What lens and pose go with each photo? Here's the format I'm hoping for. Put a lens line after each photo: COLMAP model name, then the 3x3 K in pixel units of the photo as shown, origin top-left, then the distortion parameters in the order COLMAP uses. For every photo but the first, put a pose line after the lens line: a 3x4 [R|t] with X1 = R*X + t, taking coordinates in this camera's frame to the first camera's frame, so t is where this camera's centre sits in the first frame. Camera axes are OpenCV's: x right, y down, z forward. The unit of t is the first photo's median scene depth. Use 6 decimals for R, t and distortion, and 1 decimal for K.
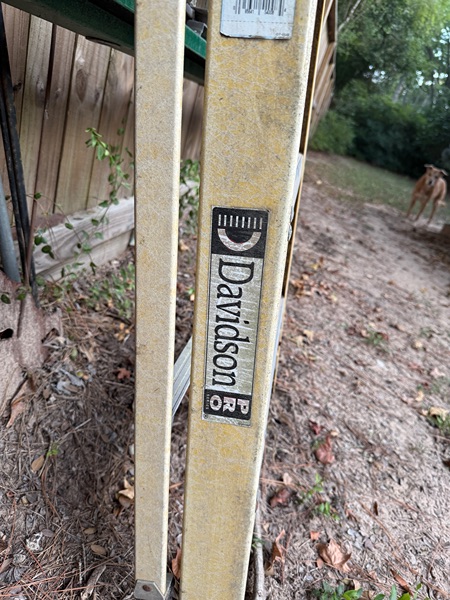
lens RADIAL K [[426.5, 0, 222.2], [0, 426.5, 298.1], [0, 0, 1]] dist [0.016242, -0.028030]
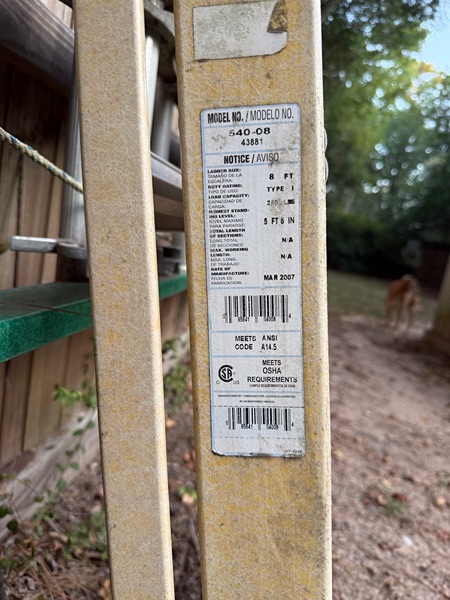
lens RADIAL K [[426.5, 0, 222.5], [0, 426.5, 300.0], [0, 0, 1]] dist [0.016242, -0.028030]
pose [[0.991952, -0.113494, 0.056130, 0.000269], [0.123467, 0.965288, -0.230163, -0.159962], [-0.028060, 0.235241, 0.971532, 0.040712]]
